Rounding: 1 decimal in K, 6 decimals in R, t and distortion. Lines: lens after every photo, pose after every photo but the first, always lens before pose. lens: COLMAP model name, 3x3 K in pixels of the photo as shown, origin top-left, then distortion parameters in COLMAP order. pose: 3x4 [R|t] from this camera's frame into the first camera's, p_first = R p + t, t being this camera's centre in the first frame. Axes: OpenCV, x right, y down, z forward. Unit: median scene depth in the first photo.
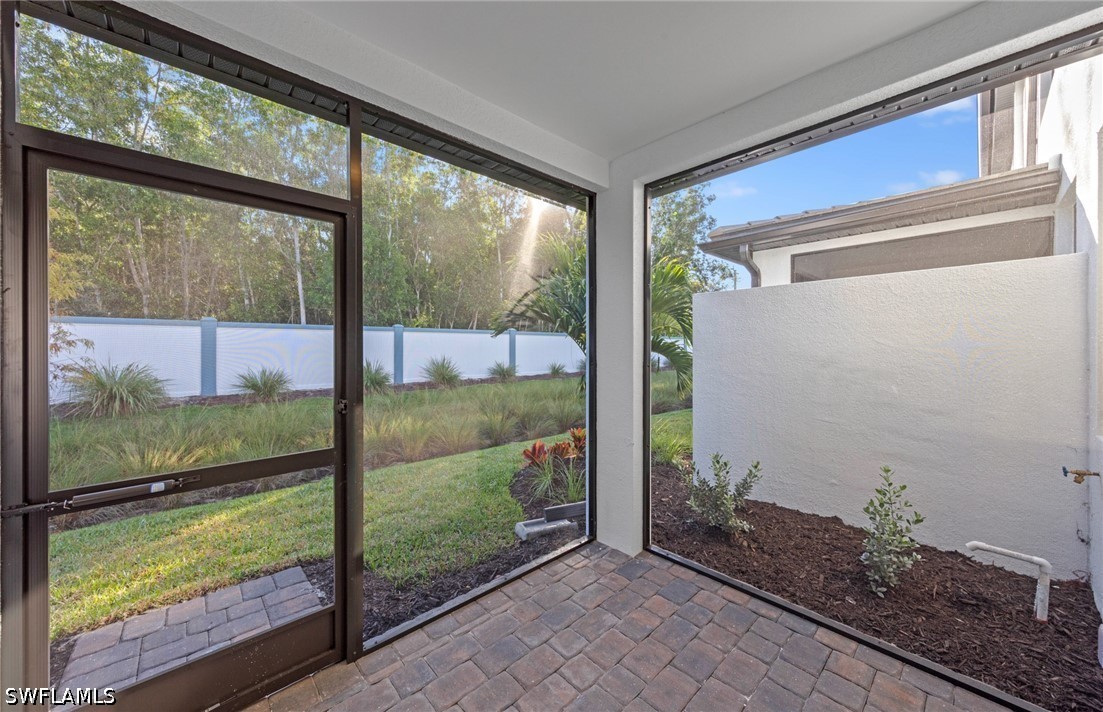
lens RADIAL K [[397.5, 0, 550.0], [0, 397.5, 349.6], [0, 0, 1]] dist [0.000412, -0.000009]
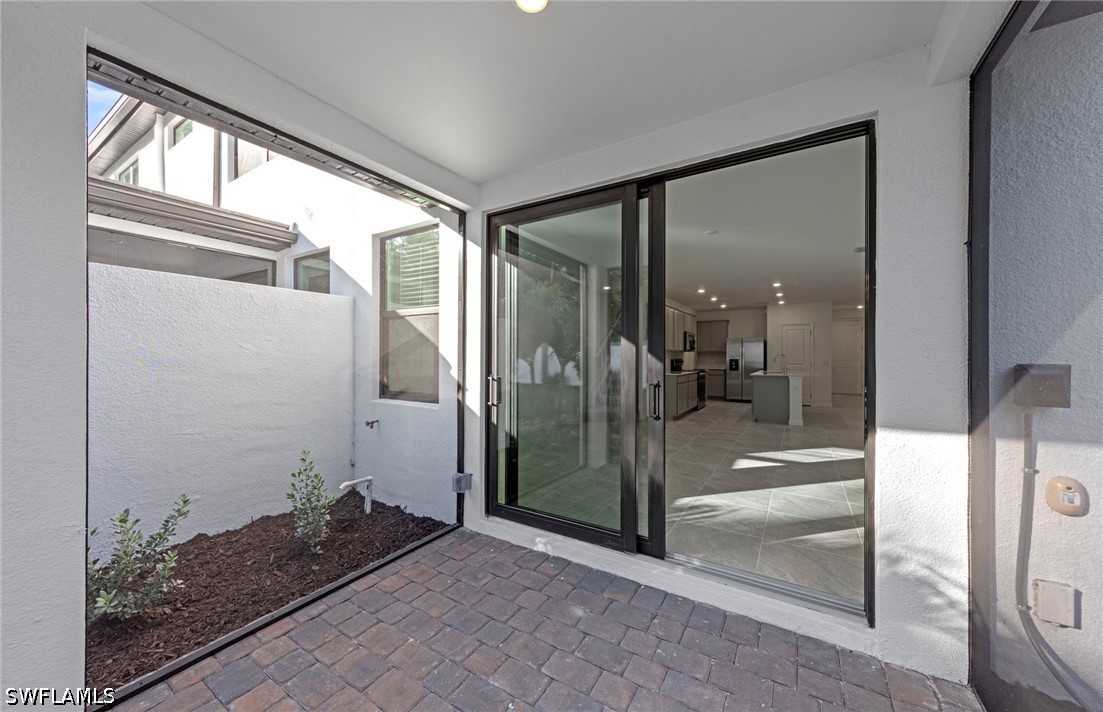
lens RADIAL K [[398.9, 0, 551.5], [0, 398.9, 356.0], [0, 0, 1]] dist [0.001216, 0.000103]
pose [[-0.268972, -0.002320, 0.963145, -0.415275], [0.005320, 0.999978, 0.003894, 0.007112], [-0.963133, 0.006172, -0.268954, 0.482658]]
